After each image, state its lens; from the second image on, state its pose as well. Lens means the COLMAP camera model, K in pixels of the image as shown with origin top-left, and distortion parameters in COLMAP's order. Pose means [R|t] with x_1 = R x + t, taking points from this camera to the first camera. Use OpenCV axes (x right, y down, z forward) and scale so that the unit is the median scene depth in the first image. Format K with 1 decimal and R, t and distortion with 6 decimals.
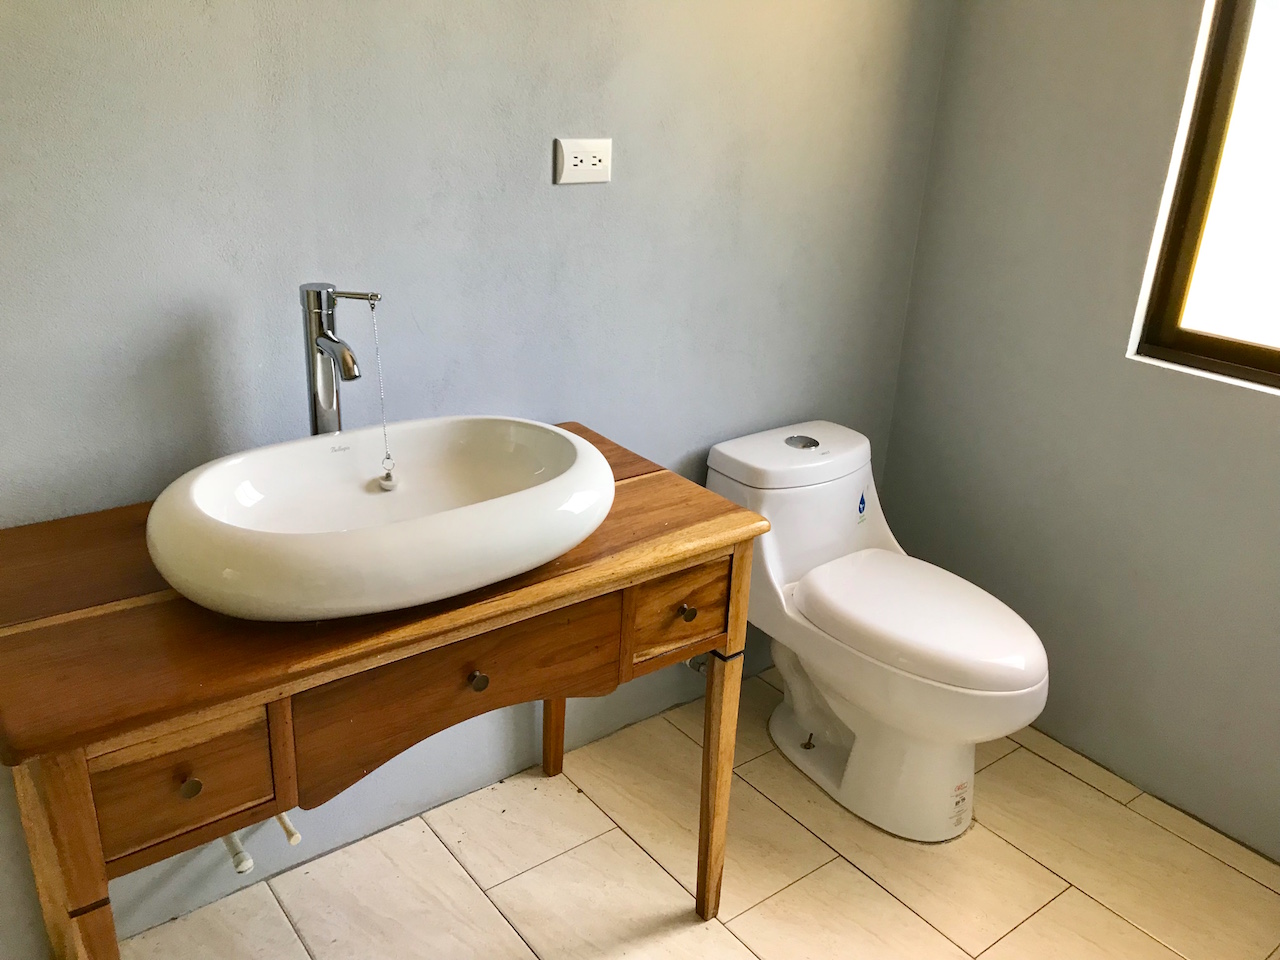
lens RADIAL K [[1053.7, 0, 640.0], [0, 1053.7, 480.0], [0, 0, 1]] dist [-0.000361, 0.000359]
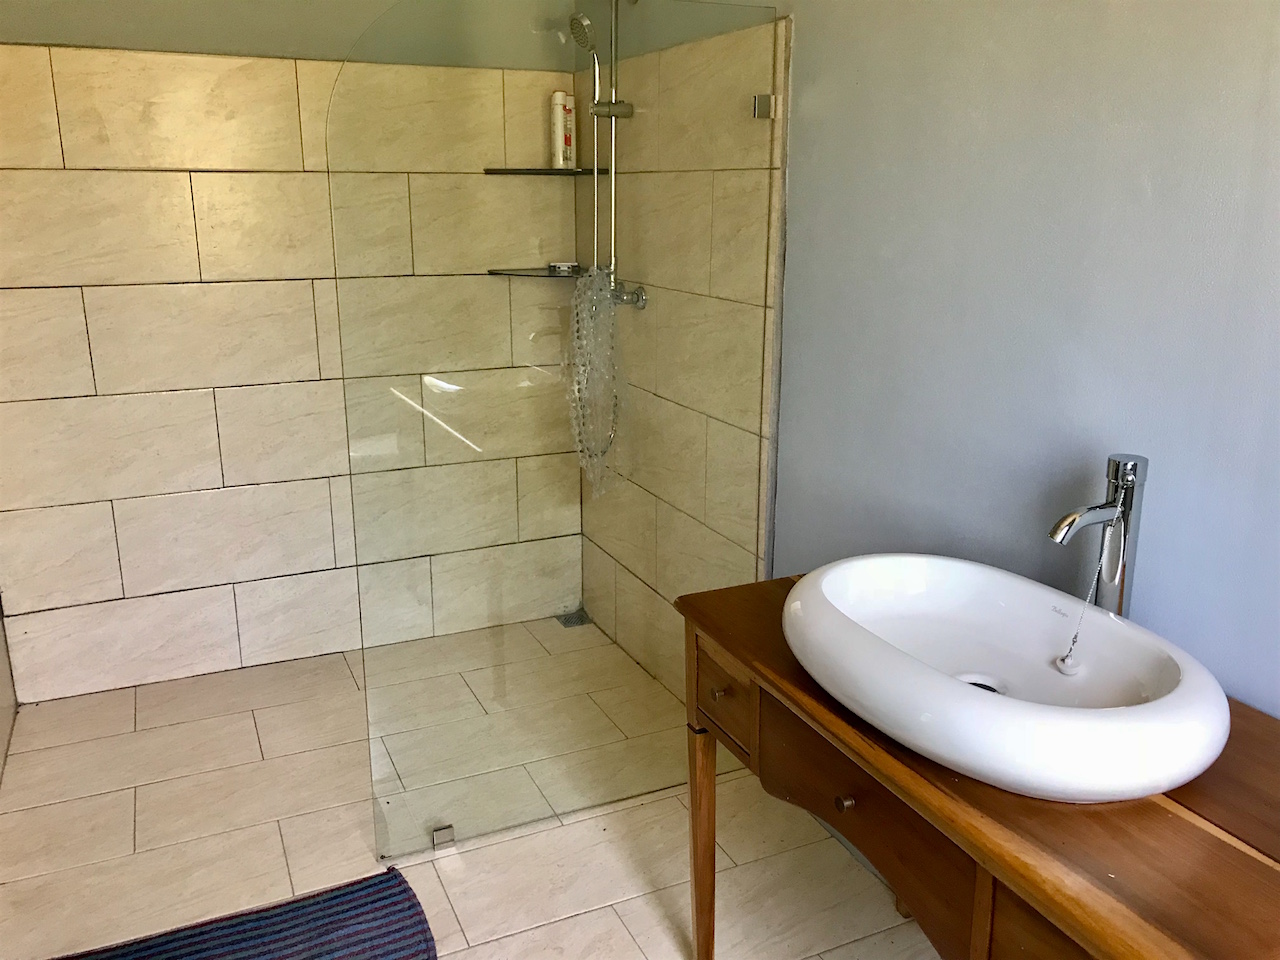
lens RADIAL K [[1053.7, 0, 640.0], [0, 1053.7, 480.0], [0, 0, 1]] dist [-0.000361, 0.000359]
pose [[-0.225116, 0.208158, -0.951837, 0.820756], [-0.377256, 0.882089, 0.282128, -0.309498], [0.898332, 0.422597, -0.120044, 0.819479]]
